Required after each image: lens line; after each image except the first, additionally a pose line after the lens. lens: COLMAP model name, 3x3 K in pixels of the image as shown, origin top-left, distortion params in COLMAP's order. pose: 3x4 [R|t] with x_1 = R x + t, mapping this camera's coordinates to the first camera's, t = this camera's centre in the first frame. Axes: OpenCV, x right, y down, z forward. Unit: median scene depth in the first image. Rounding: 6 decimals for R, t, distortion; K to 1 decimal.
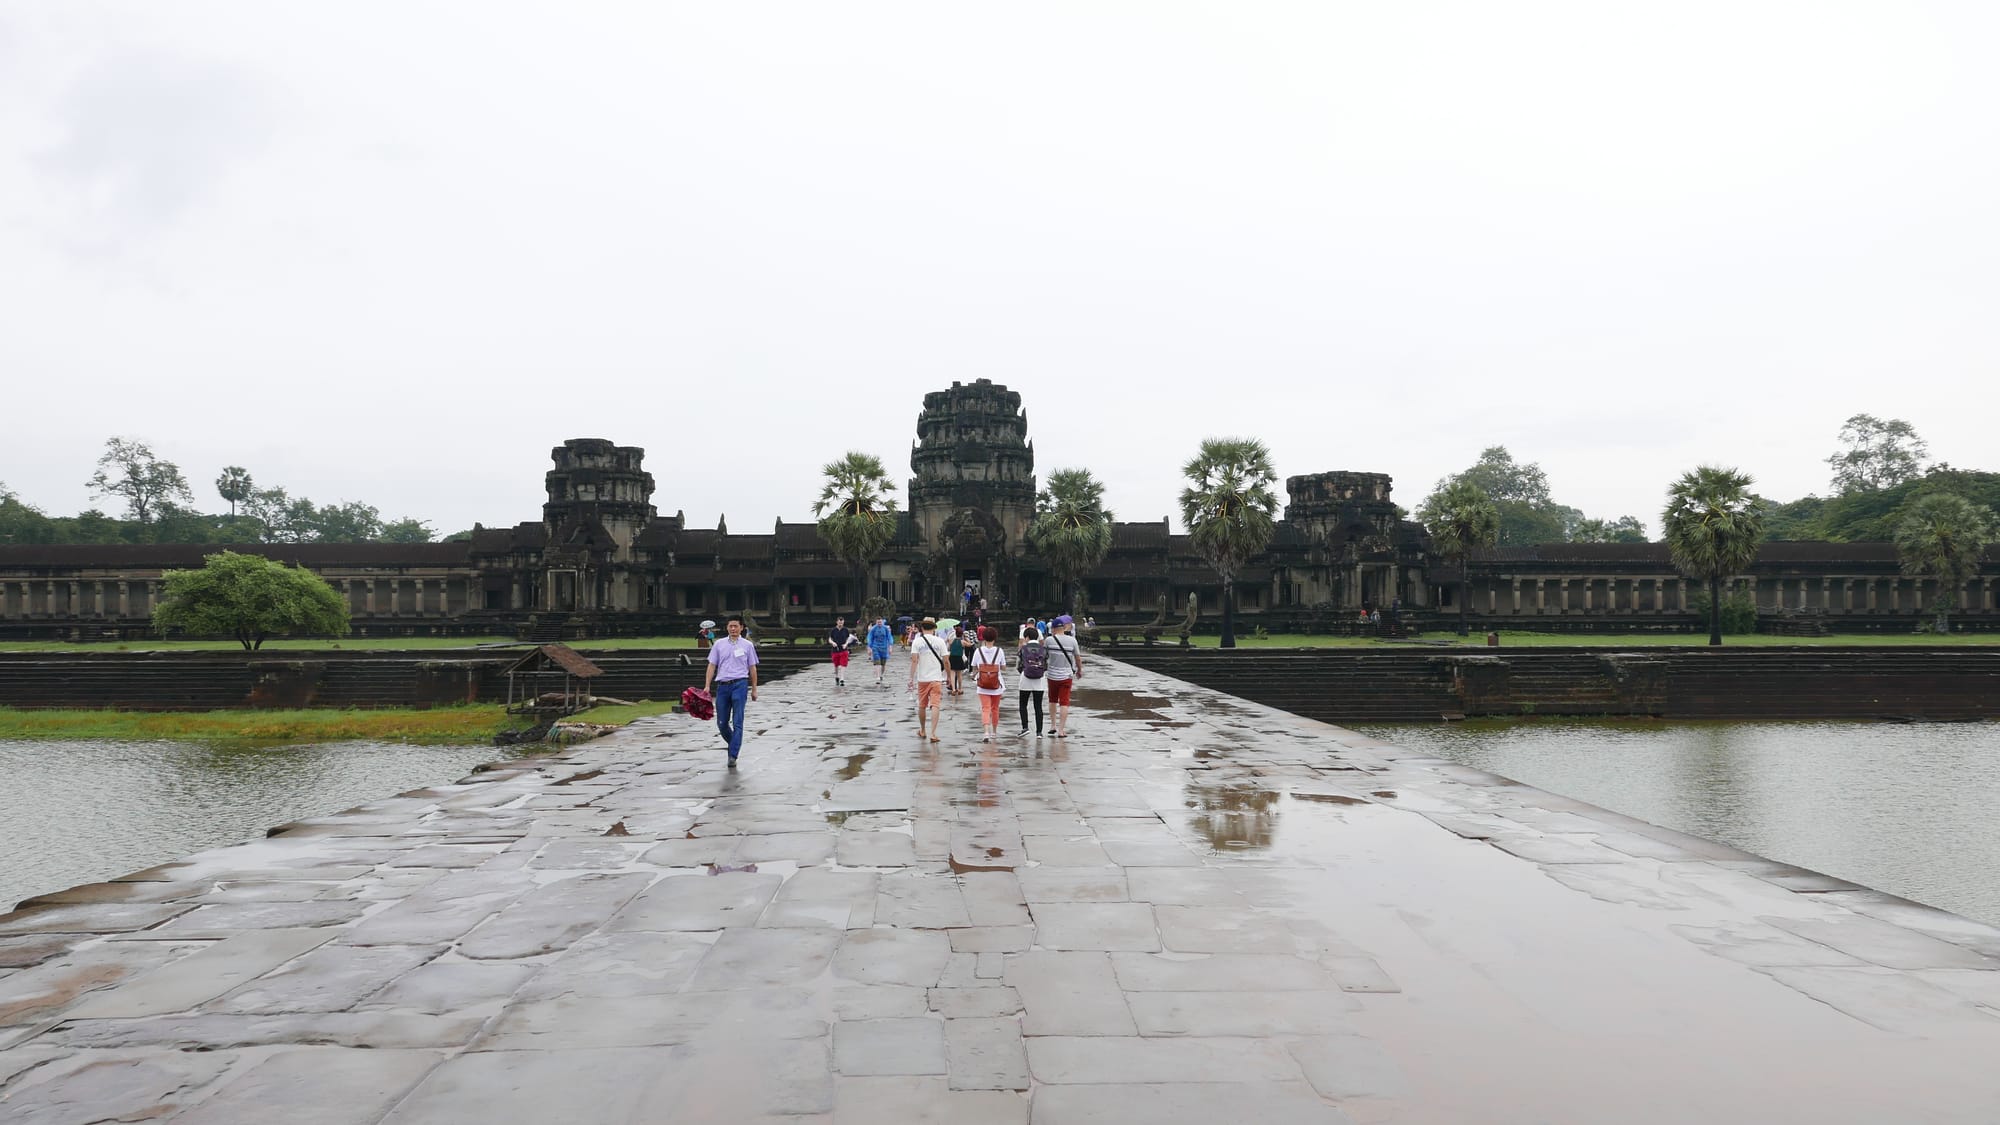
lens RADIAL K [[1300.8, 0, 1002.4], [0, 1300.8, 568.5], [0, 0, 1]] dist [-0.011174, 0.000289]
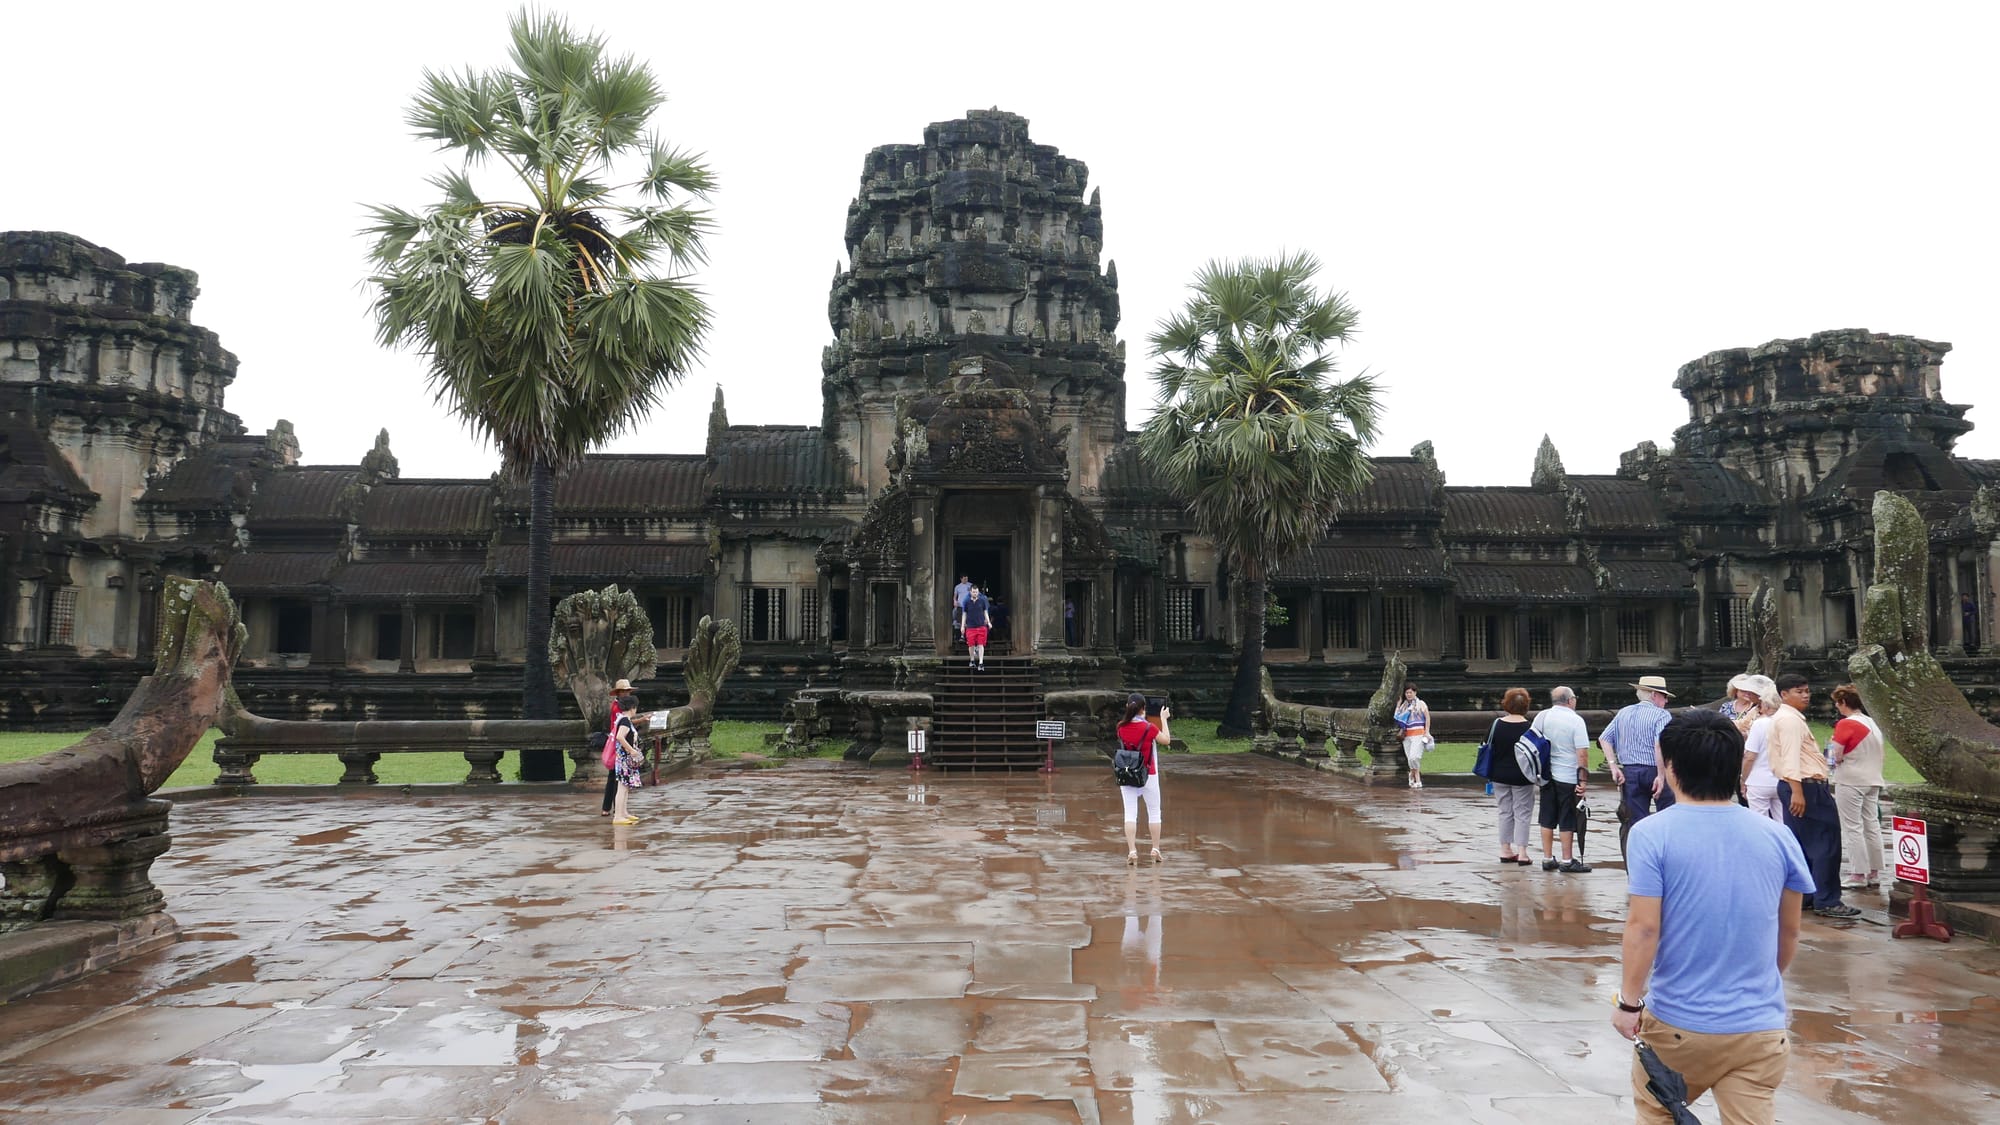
lens RADIAL K [[1300.8, 0, 1006.7], [0, 1300.8, 547.6], [0, 0, 1]] dist [-0.011174, 0.000289]
pose [[0.999818, 0.004403, 0.018543, -0.020467], [-0.003252, 0.998093, -0.061648, 0.022062], [-0.018779, 0.061576, 0.997926, 0.587447]]
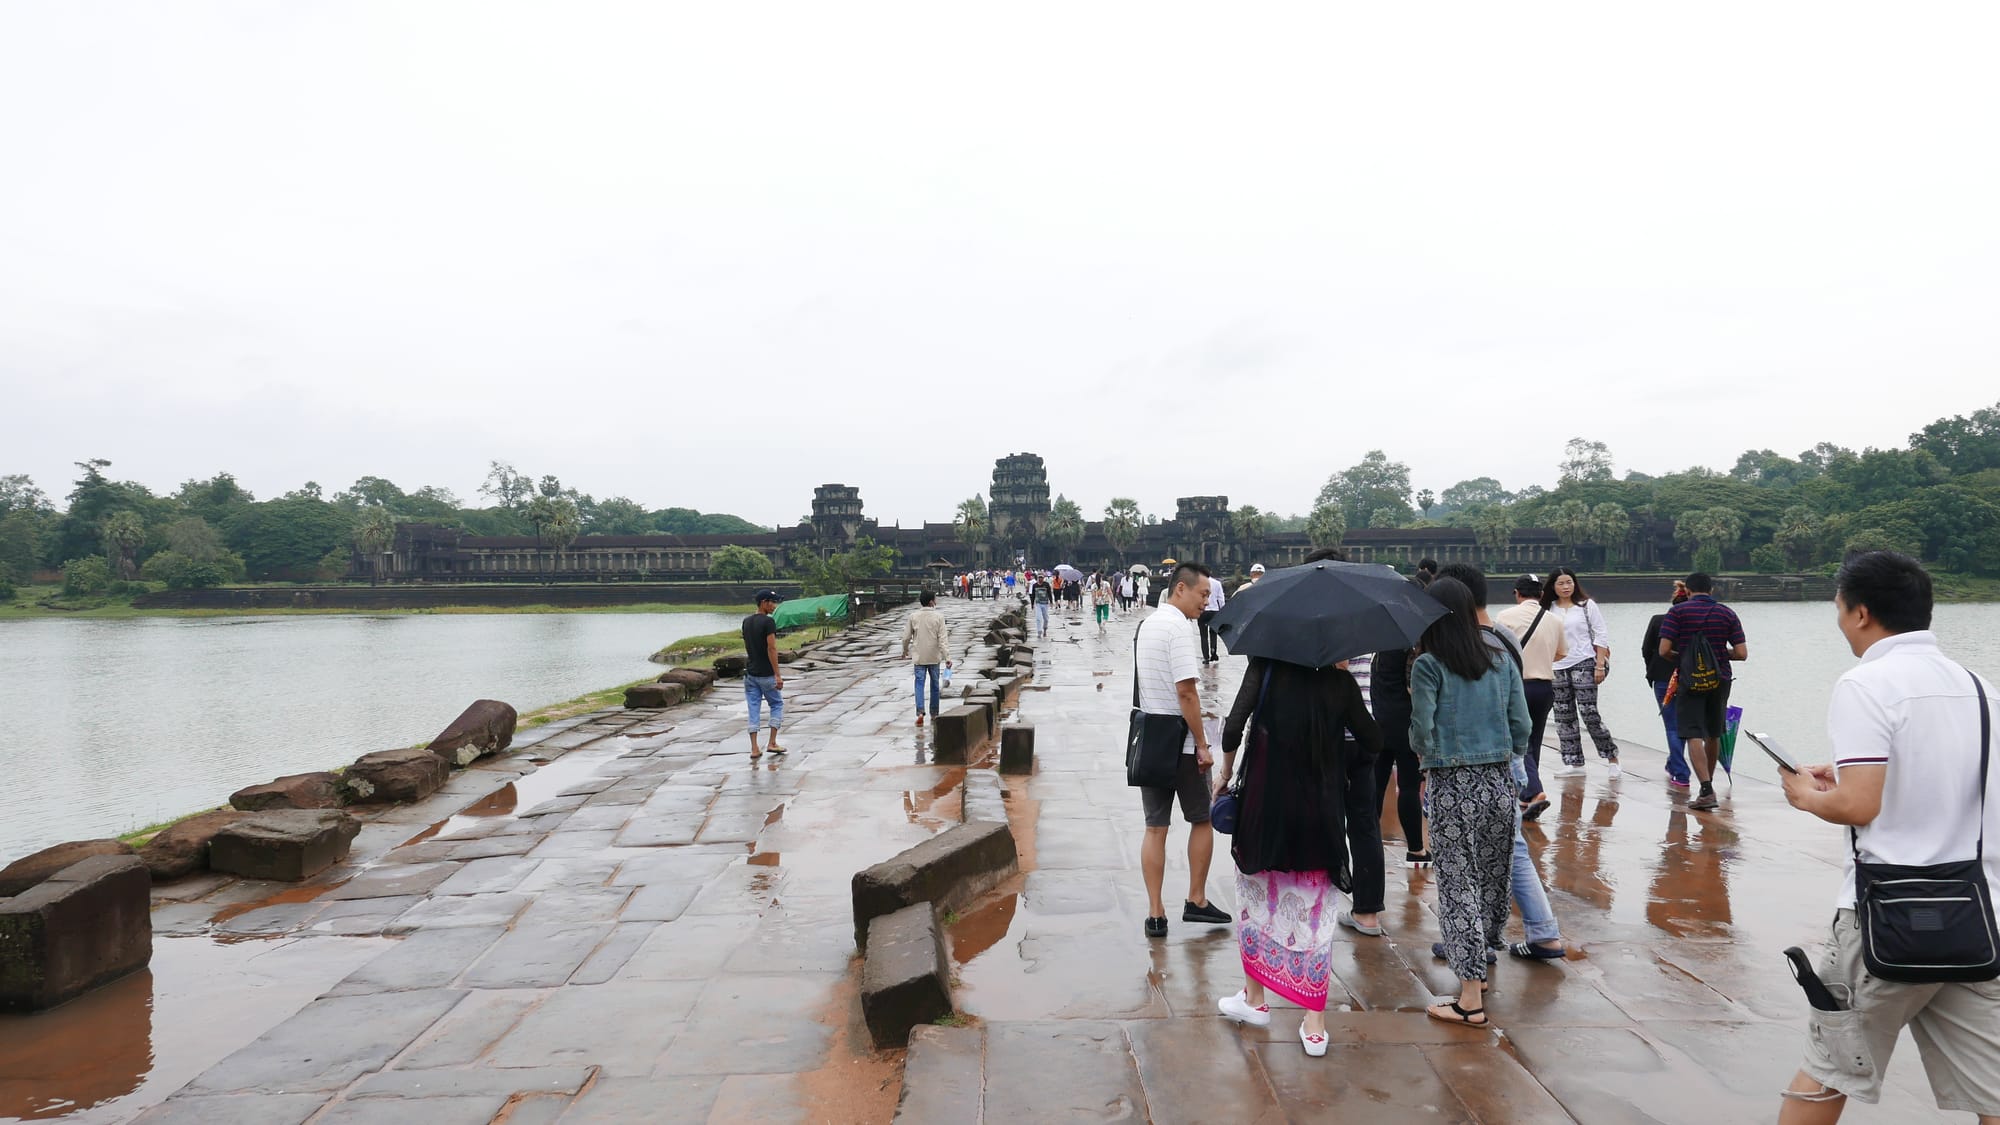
lens RADIAL K [[1300.8, 0, 998.7], [0, 1300.8, 566.6], [0, 0, 1]] dist [-0.011174, 0.000289]
pose [[0.999178, -0.006351, -0.040041, 0.025074], [0.007831, 0.999288, 0.036915, -0.042082], [0.039778, -0.037198, 0.998516, -1.051043]]
